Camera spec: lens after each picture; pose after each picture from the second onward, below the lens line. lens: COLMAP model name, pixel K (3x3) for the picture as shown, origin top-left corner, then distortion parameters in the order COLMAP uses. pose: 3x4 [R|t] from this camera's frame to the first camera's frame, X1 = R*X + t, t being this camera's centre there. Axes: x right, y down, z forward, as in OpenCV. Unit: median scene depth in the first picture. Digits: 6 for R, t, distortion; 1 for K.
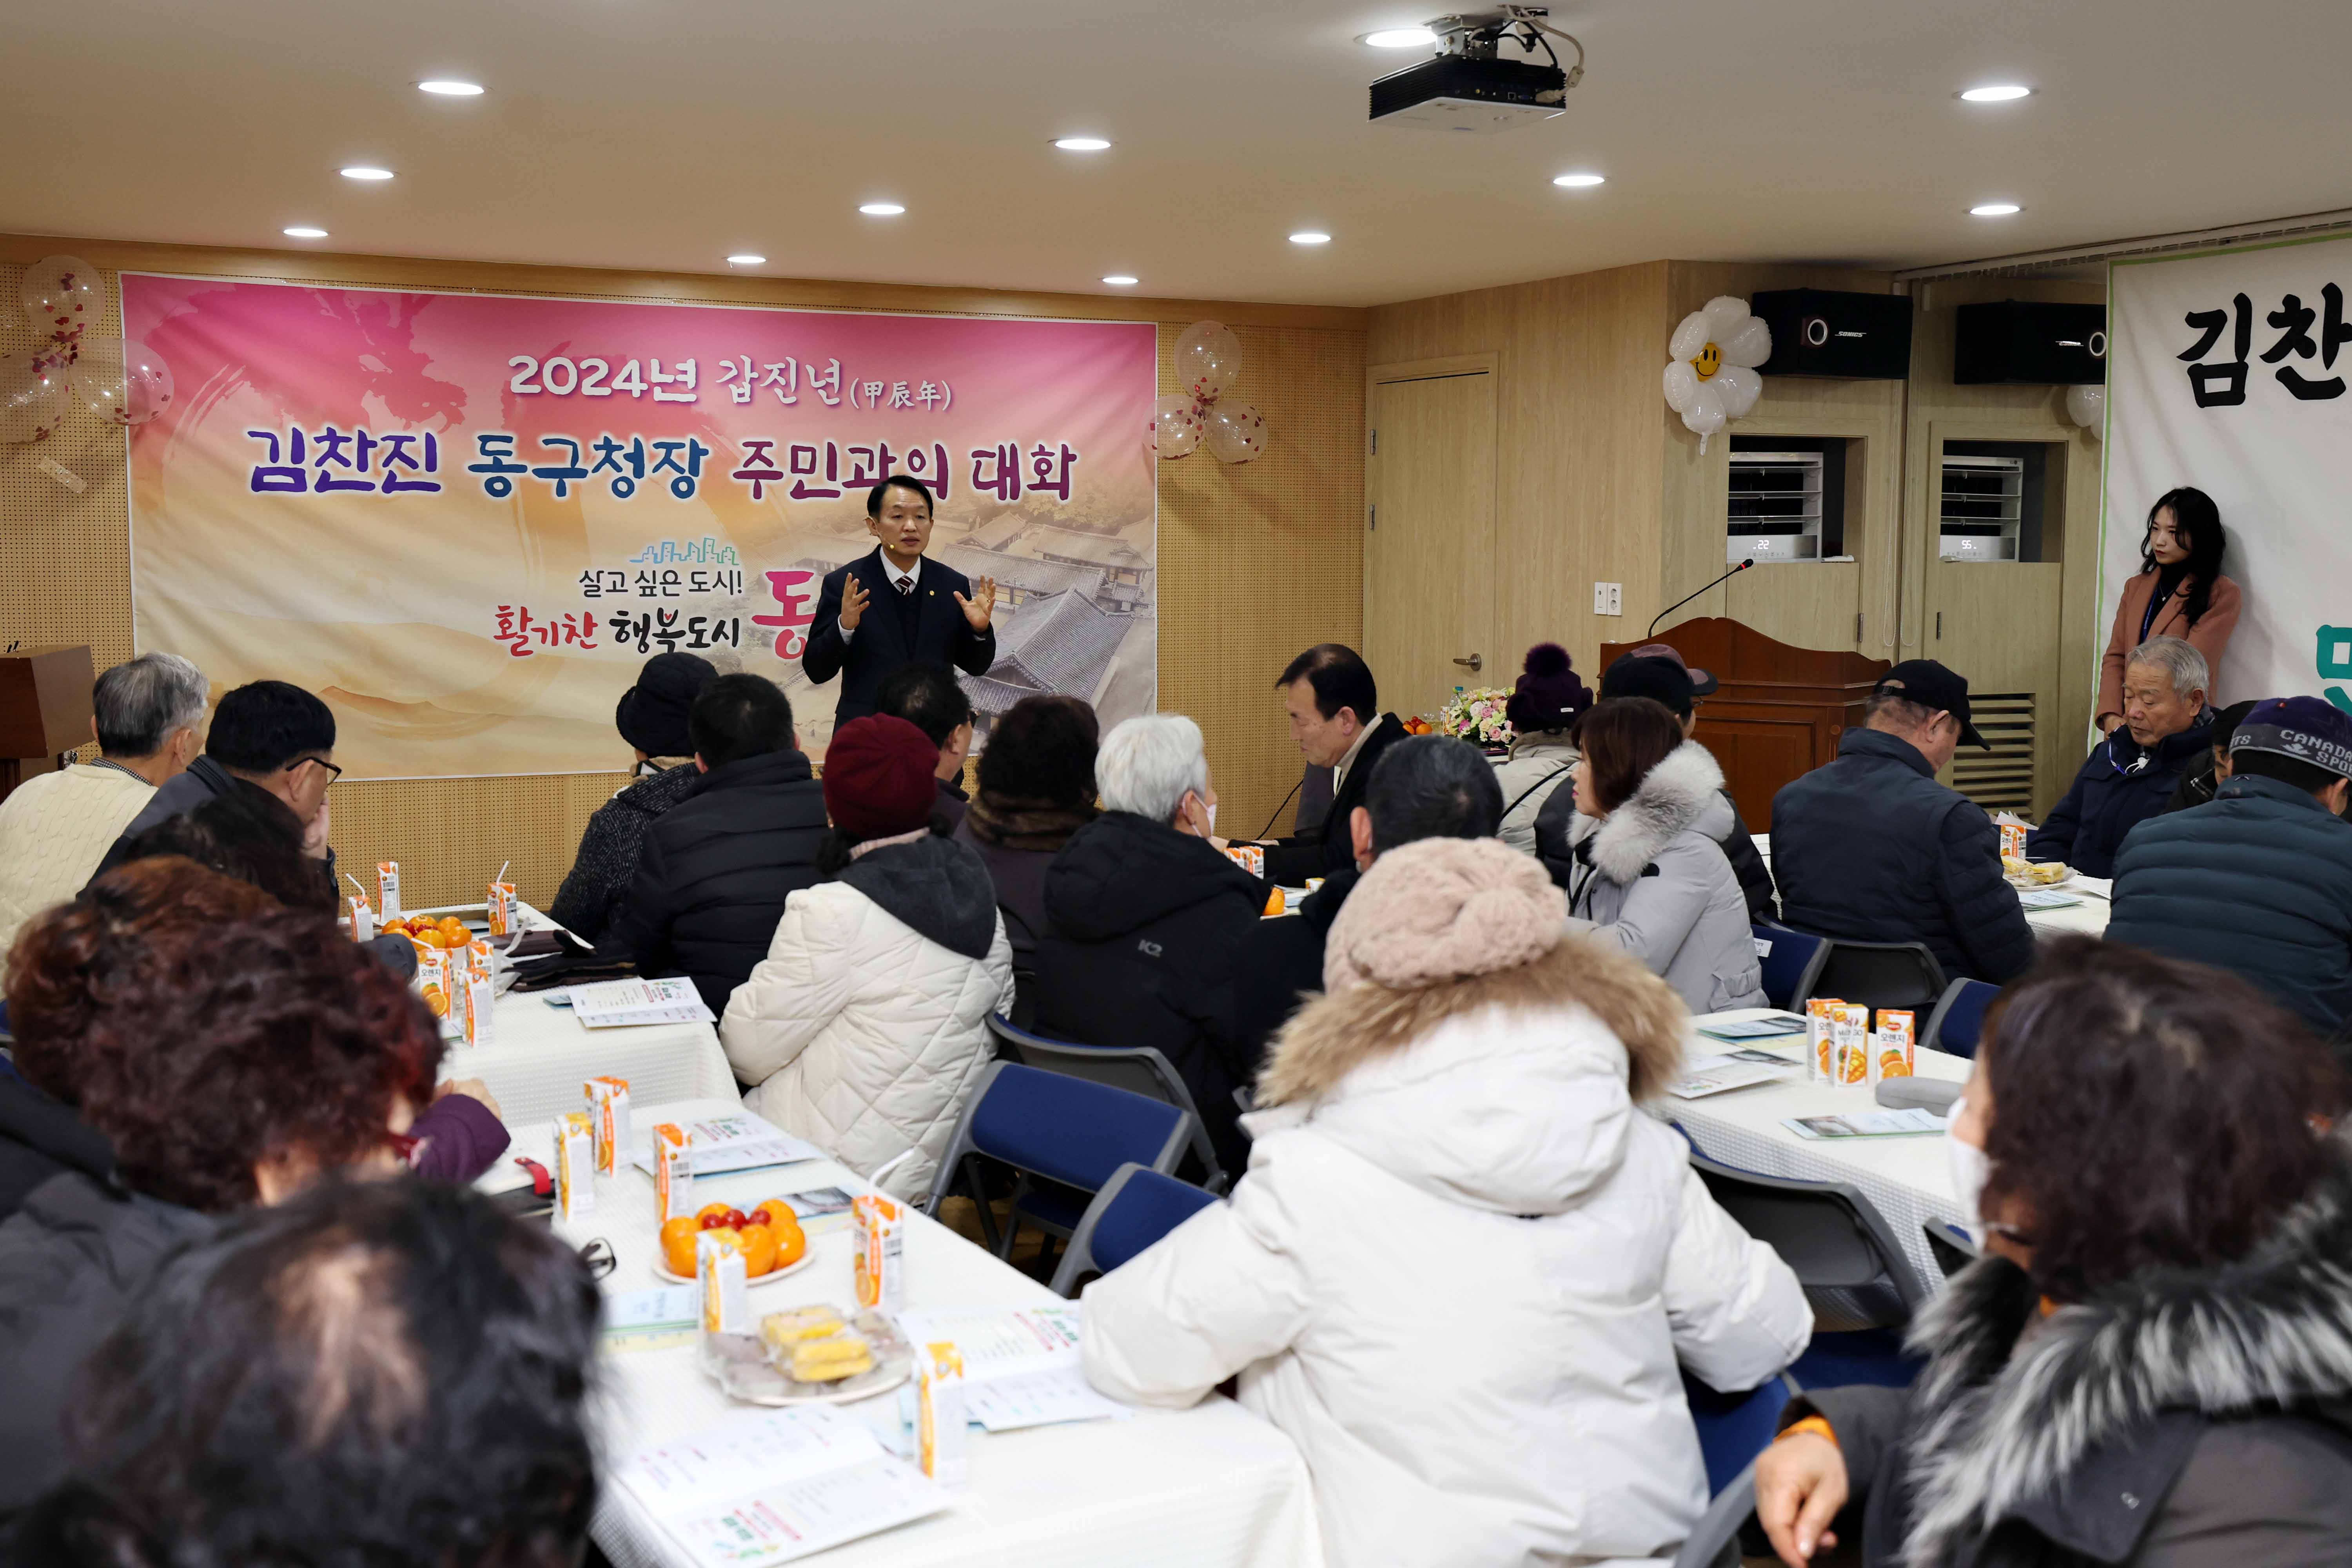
lens RADIAL K [[2369.7, 0, 1132.6], [0, 2369.7, 728.6], [0, 0, 1]] dist [0.029007, 0.090030]
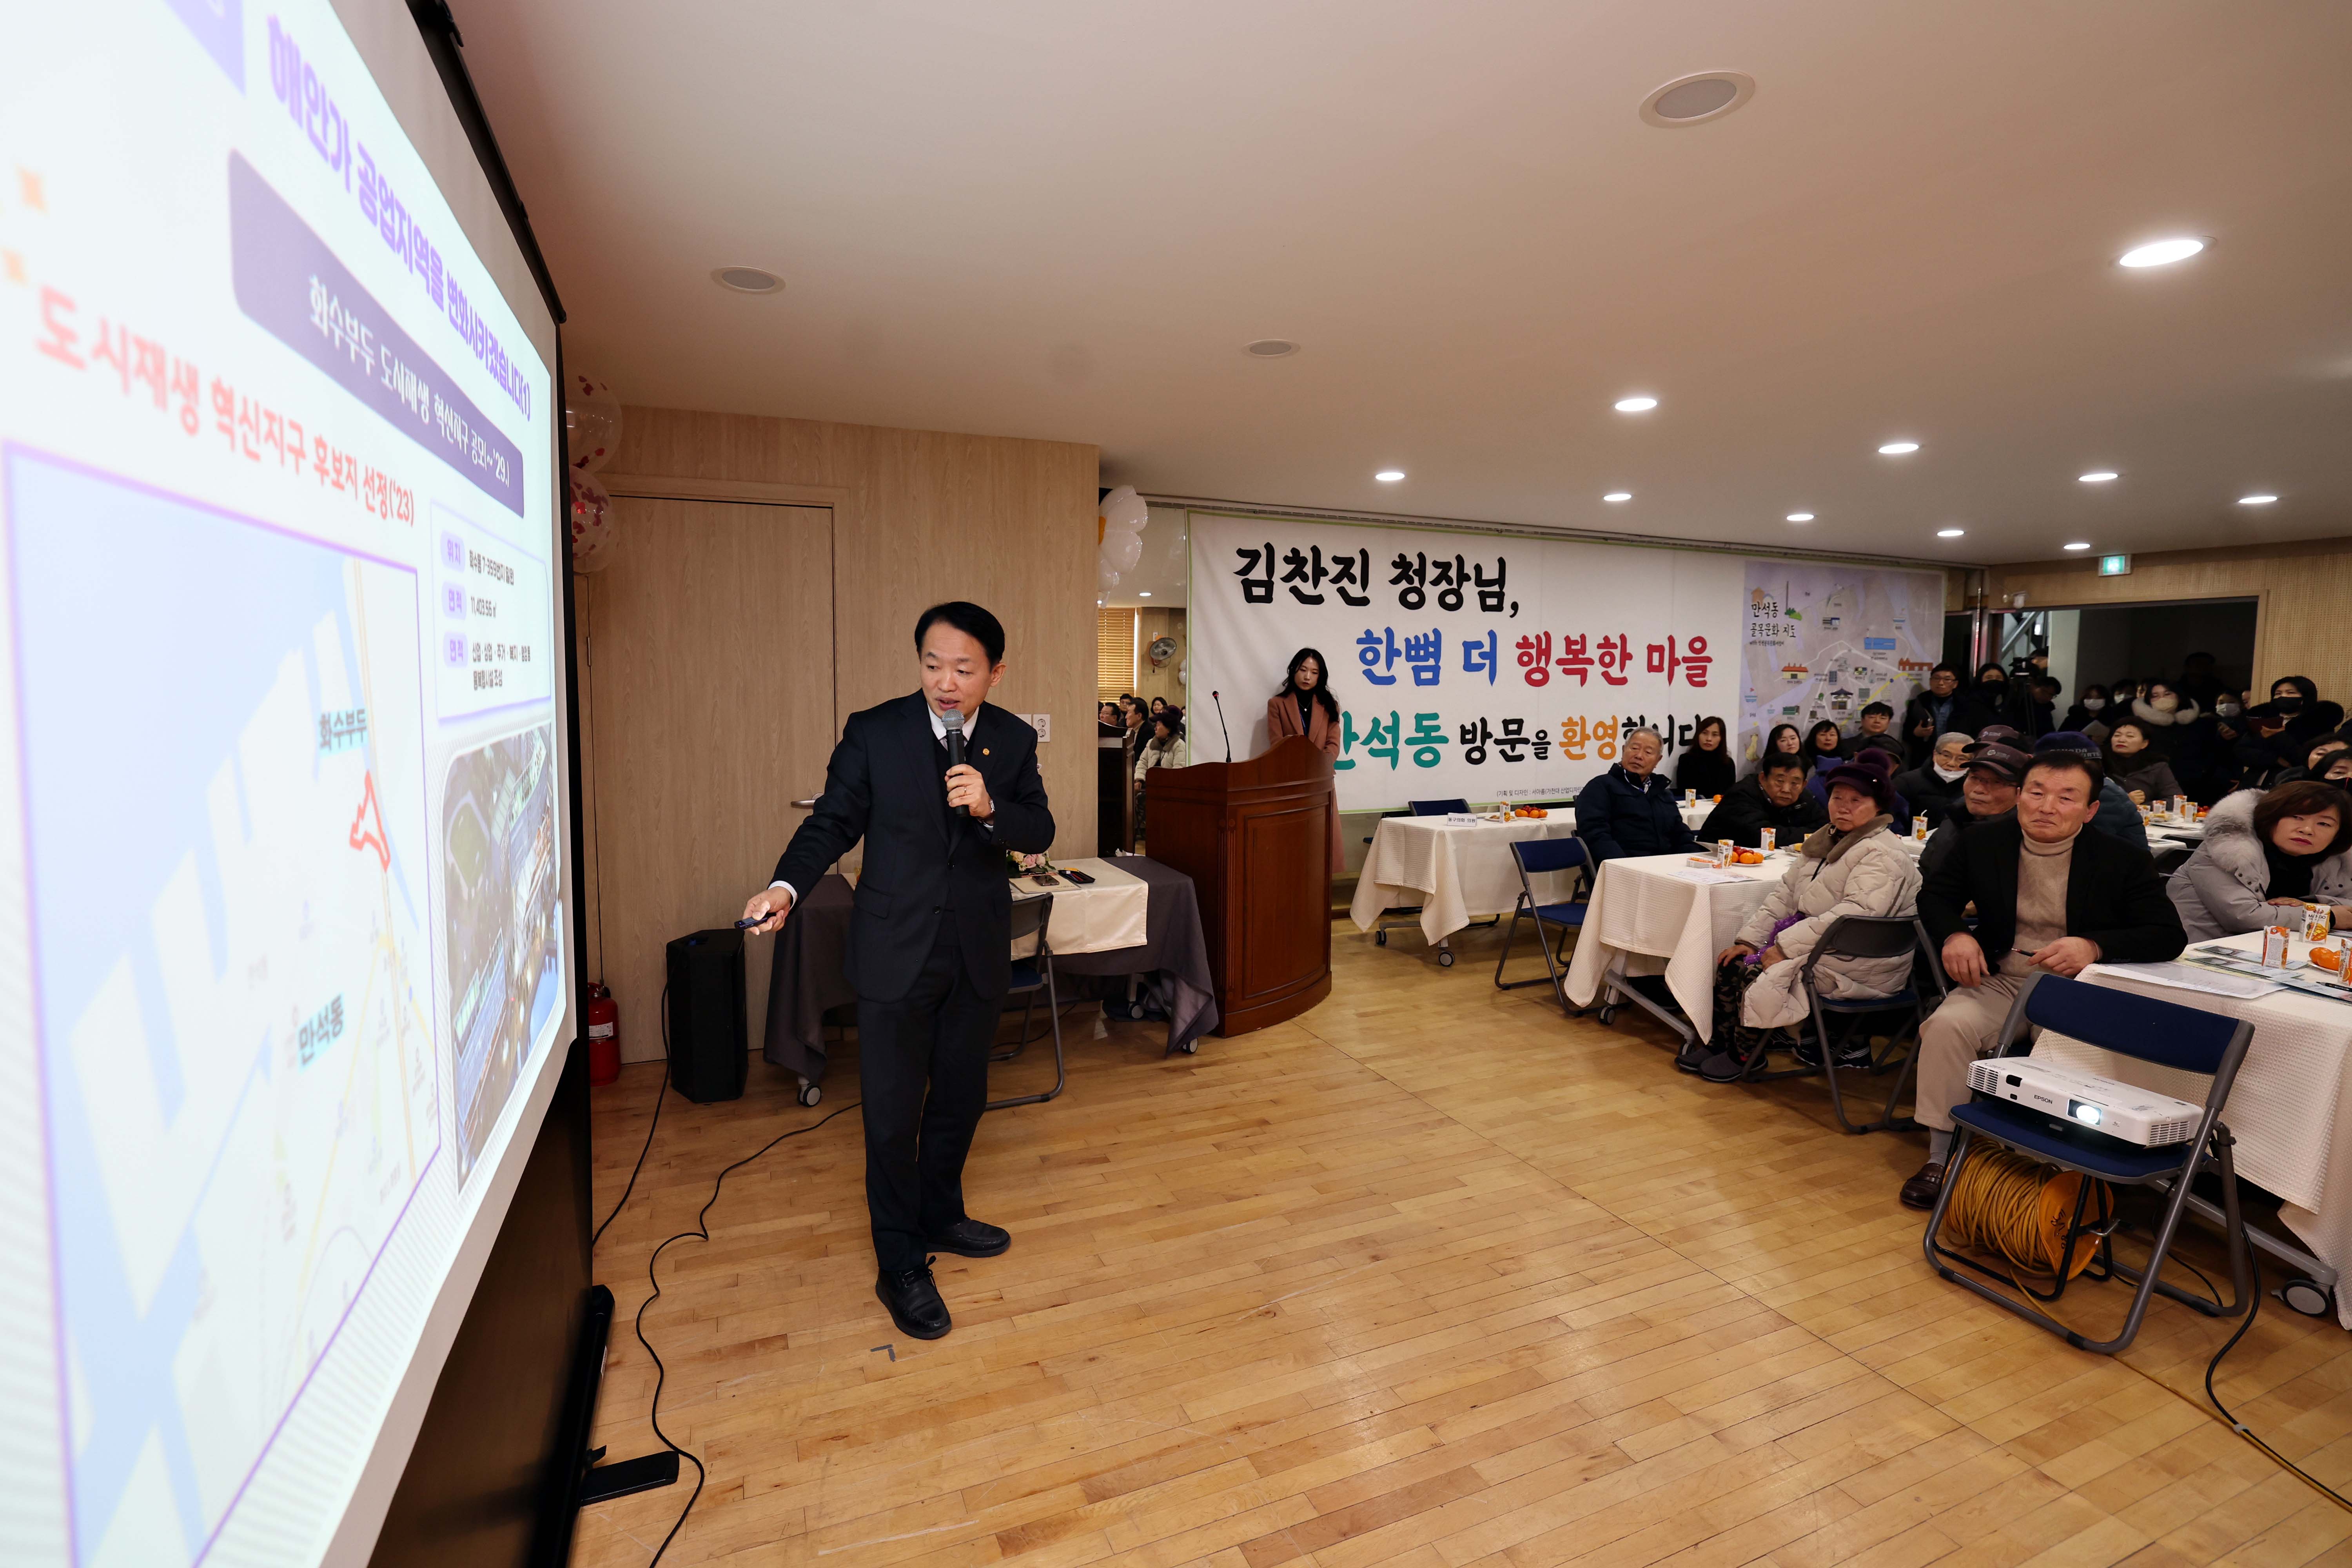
lens RADIAL K [[1039.6, 0, 1160.9], [0, 1039.6, 756.6], [0, 0, 1]] dist [-0.046418, 0.015755]
pose [[0.057748, -0.078811, 0.995216, -0.296229], [0.078634, 0.994141, 0.074163, -0.072303], [-0.995230, 0.073975, 0.063607, 0.897168]]
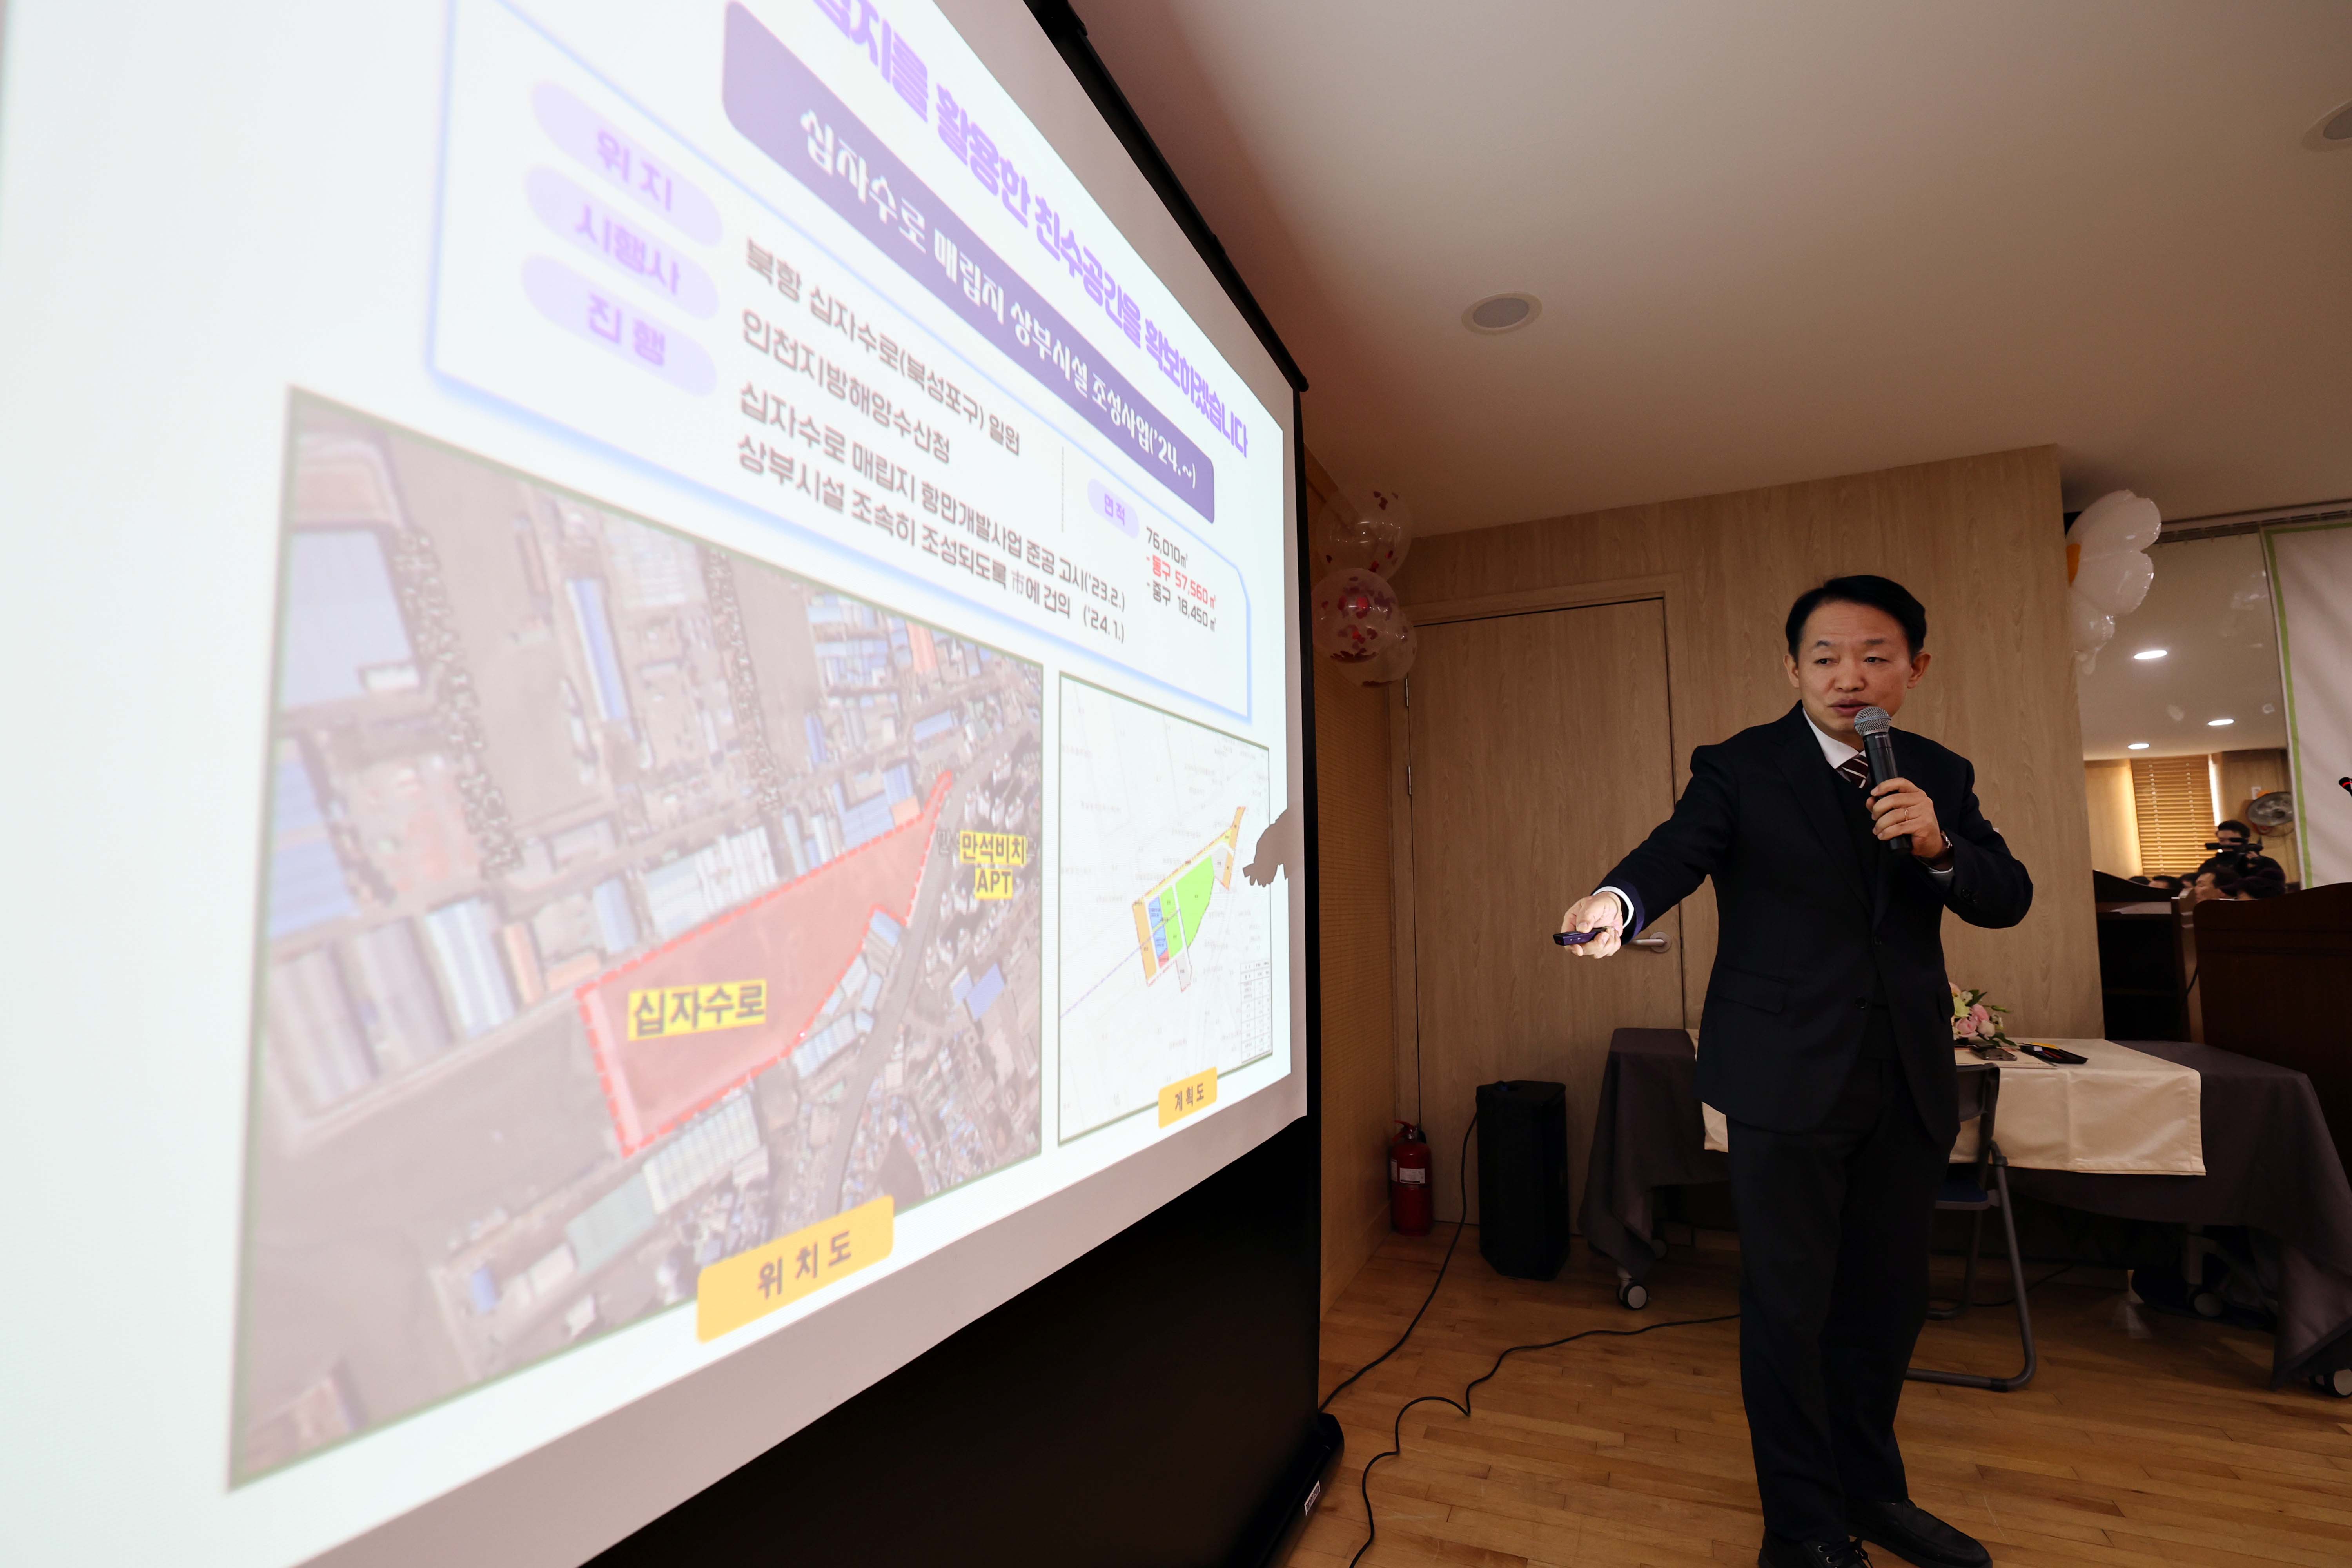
lens RADIAL K [[1078.1, 0, 1168.4], [0, 1078.1, 830.9], [0, 0, 1]] dist [-0.046756, 0.017006]
pose [[0.773848, 0.038119, 0.632224, -0.236799], [0.070061, 0.986910, -0.145260, -0.024153], [-0.629485, 0.156703, 0.761047, 0.886317]]
